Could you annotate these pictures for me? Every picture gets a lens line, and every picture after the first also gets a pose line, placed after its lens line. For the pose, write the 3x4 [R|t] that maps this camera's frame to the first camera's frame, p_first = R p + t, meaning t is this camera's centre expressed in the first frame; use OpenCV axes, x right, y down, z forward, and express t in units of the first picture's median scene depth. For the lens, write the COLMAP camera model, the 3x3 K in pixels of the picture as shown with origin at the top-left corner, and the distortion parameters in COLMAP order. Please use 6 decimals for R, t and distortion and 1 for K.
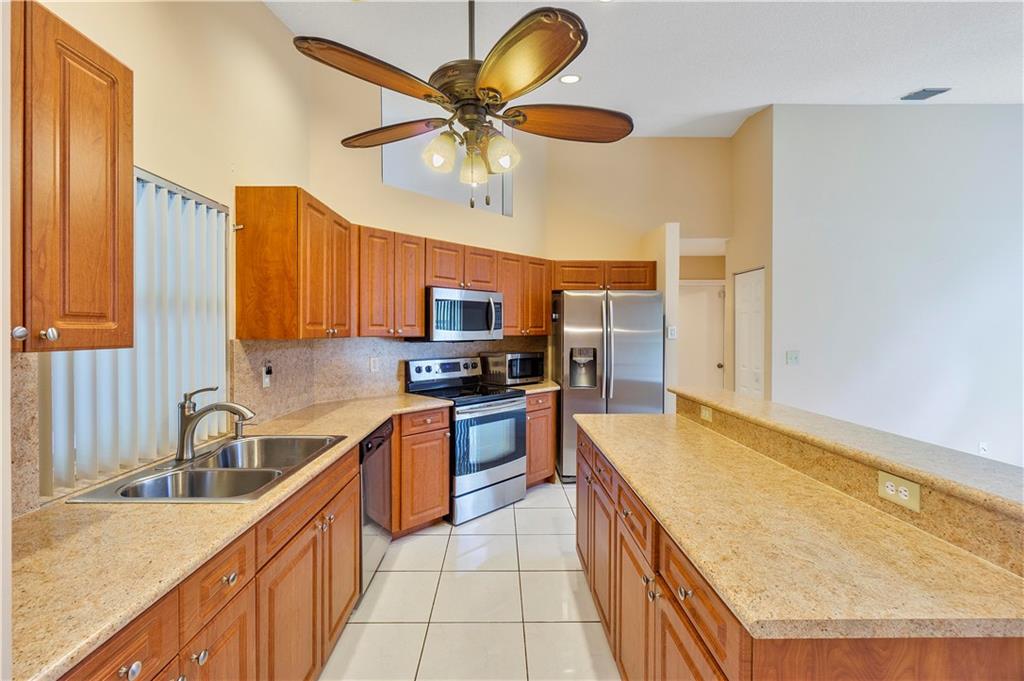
lens RADIAL K [[438.8, 0, 512.6], [0, 438.8, 335.9], [0, 0, 1]] dist [-0.002705, -0.000368]
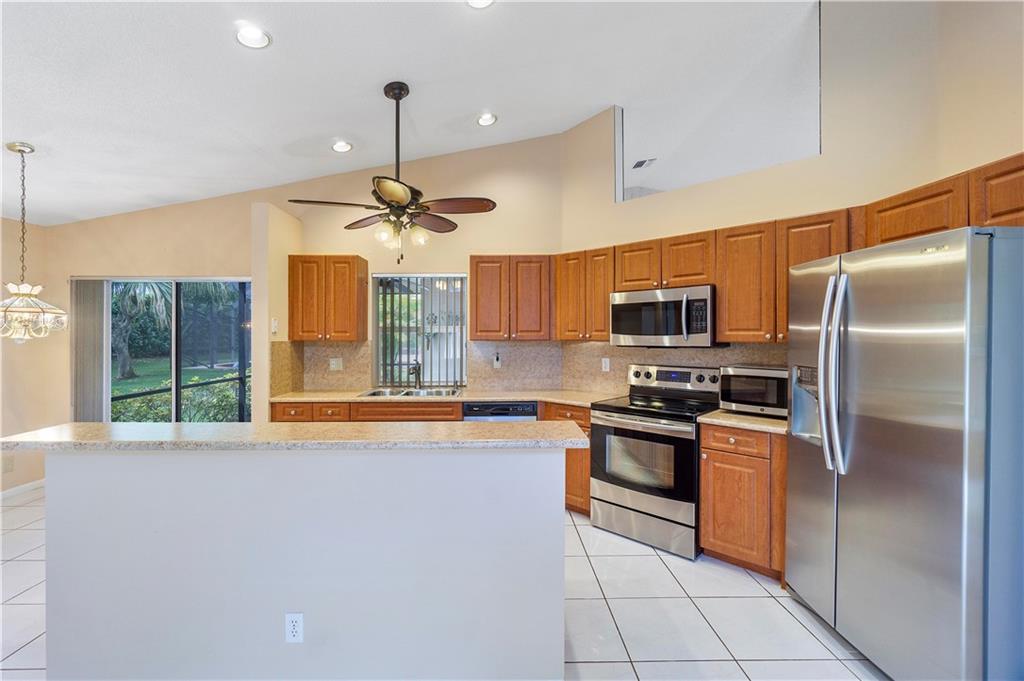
lens RADIAL K [[438.8, 0, 513.2], [0, 438.8, 336.2], [0, 0, 1]] dist [-0.002705, -0.000368]
pose [[0.020152, 0.002912, -0.999793, 0.769991], [-0.010166, 0.999945, 0.002708, -0.009607], [0.999745, 0.010110, 0.020180, 0.684403]]
